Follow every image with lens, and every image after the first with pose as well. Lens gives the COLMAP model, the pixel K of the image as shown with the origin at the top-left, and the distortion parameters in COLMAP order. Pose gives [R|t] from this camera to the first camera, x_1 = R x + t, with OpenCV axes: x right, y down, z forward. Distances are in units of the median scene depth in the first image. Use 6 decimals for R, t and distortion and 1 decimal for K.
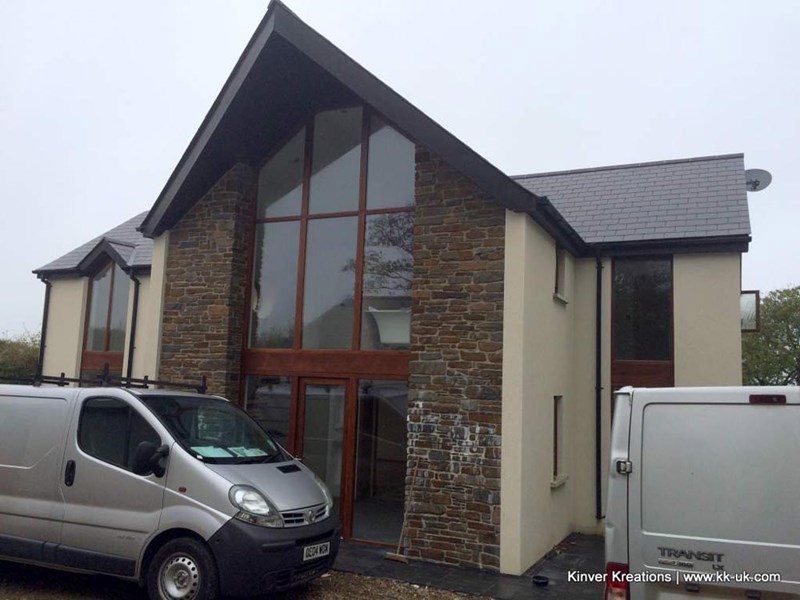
lens RADIAL K [[677.2, 0, 400.0], [0, 677.2, 300.0], [0, 0, 1]] dist [0.050496, -0.003373]
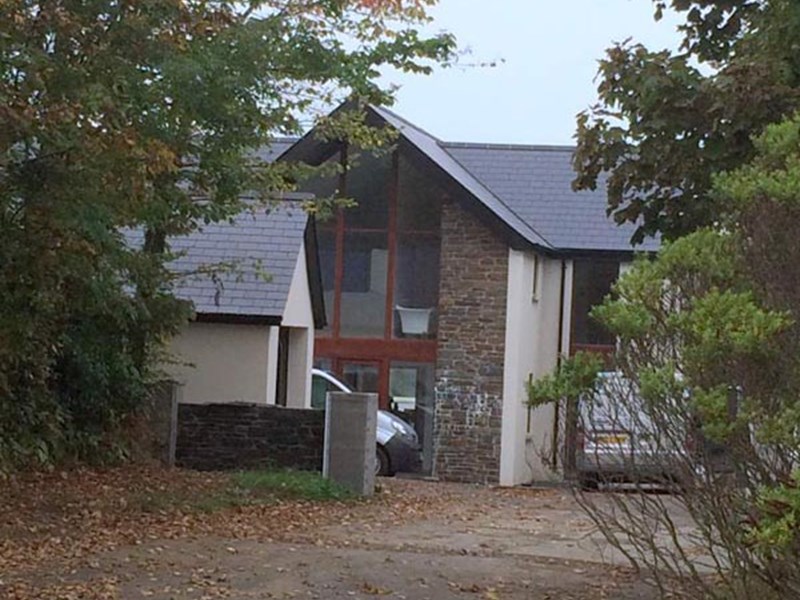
lens RADIAL K [[1753.2, 0, 400.0], [0, 1753.2, 300.0], [0, 0, 1]] dist [-0.000980, -0.001534]
pose [[0.974075, 0.012463, 0.225883, -0.921120], [-0.035204, 0.994668, 0.096930, -0.376608], [-0.223470, -0.102369, 0.969320, -2.604588]]
